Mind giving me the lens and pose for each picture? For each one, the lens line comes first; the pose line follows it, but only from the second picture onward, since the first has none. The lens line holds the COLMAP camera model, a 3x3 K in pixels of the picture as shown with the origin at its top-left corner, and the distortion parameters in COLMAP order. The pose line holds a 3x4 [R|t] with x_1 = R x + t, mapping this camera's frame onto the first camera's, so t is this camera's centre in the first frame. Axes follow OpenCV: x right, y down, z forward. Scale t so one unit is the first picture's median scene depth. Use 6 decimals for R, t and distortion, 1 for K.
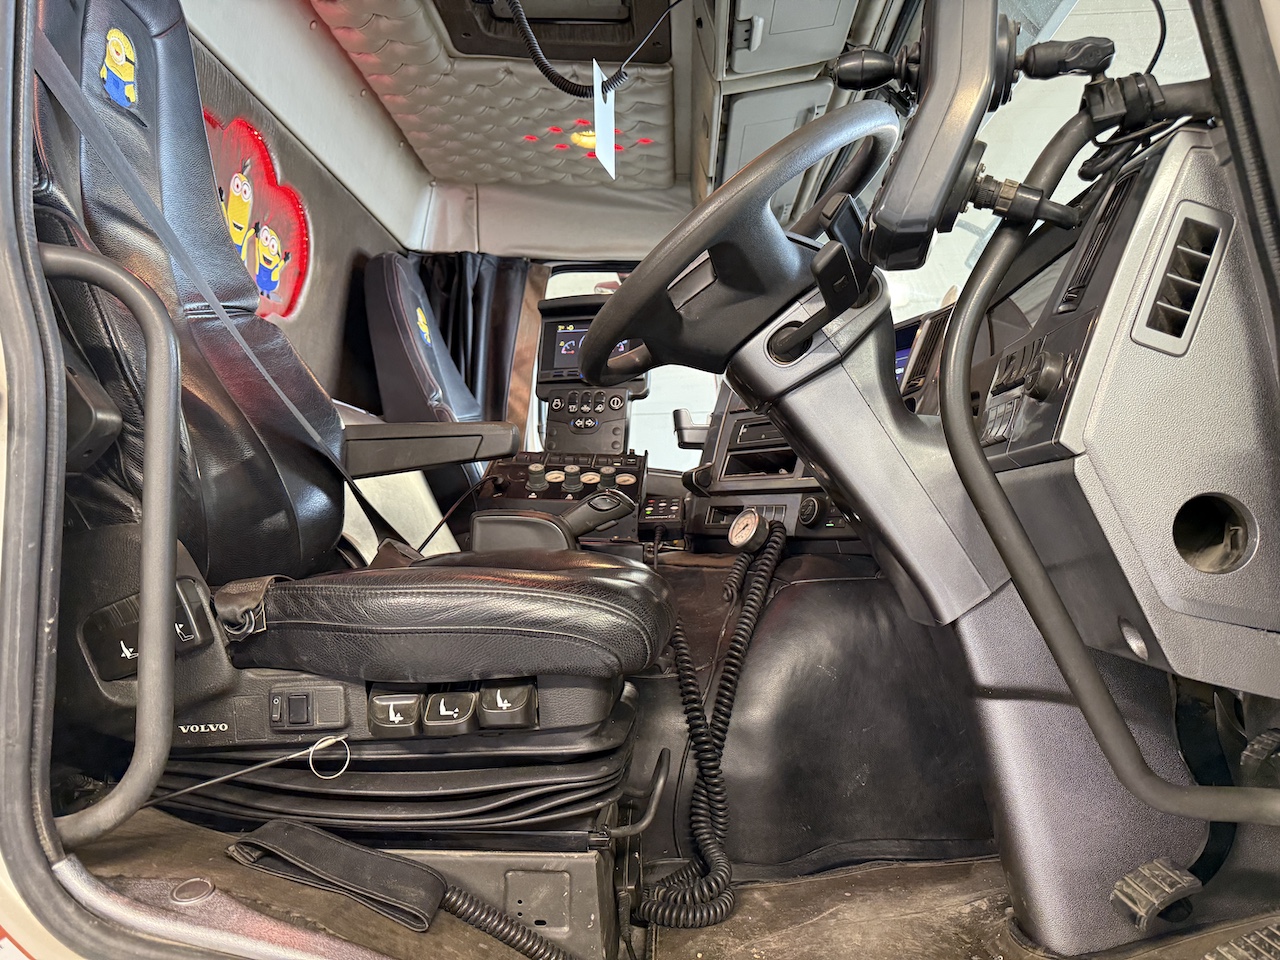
lens RADIAL K [[908.8, 0, 636.4], [0, 908.8, 481.6], [0, 0, 1]] dist [0.059168, -0.073758]
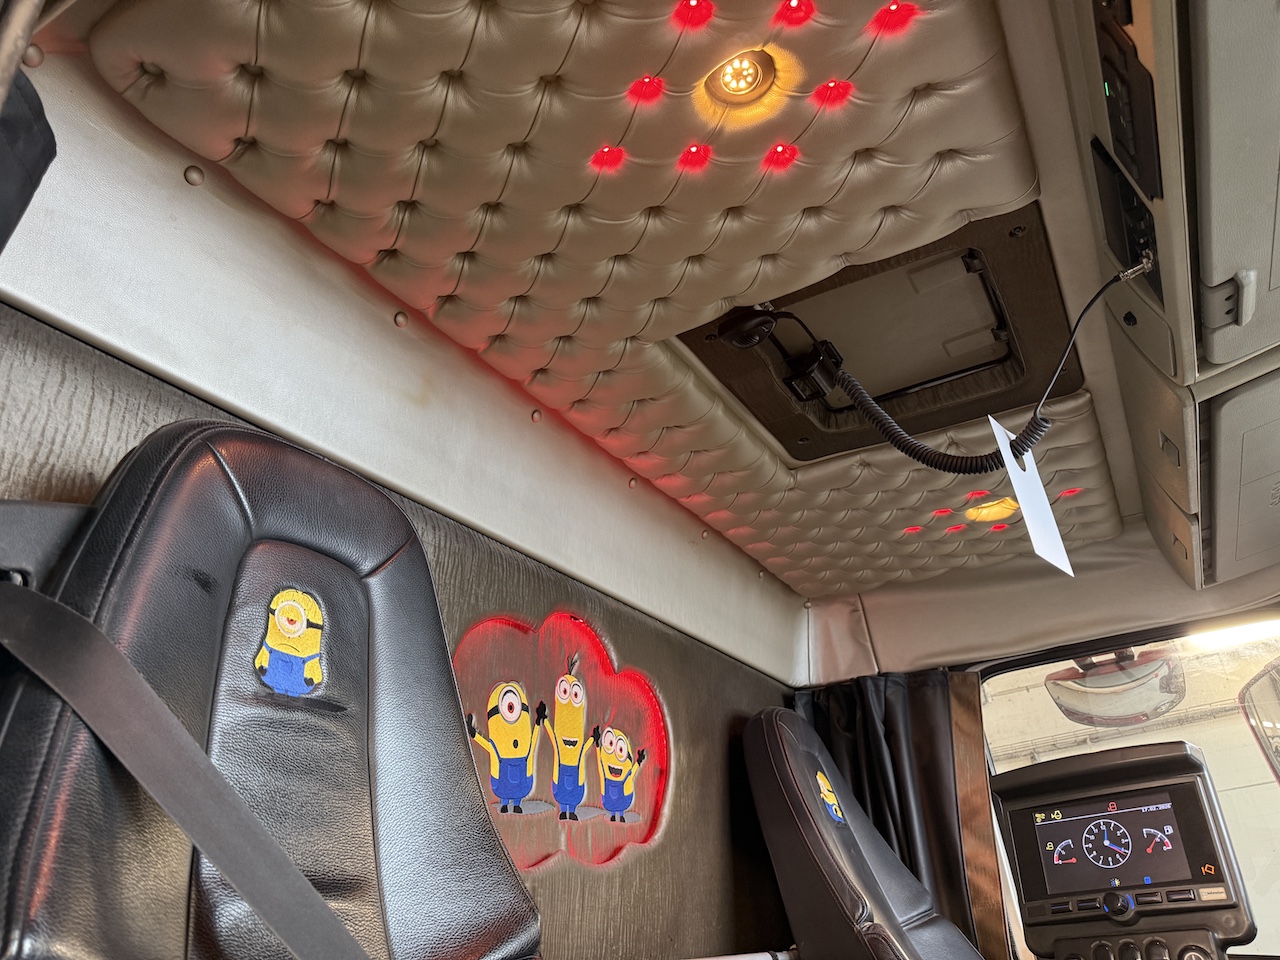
lens RADIAL K [[894.5, 0, 640.0], [0, 894.5, 480.0], [0, 0, 1]] dist [0.031814, -0.041538]
pose [[0.885438, -0.283309, -0.368424, -0.032169], [0.113075, 0.900222, -0.420494, -0.138962], [0.450793, 0.330662, 0.829125, 0.292222]]
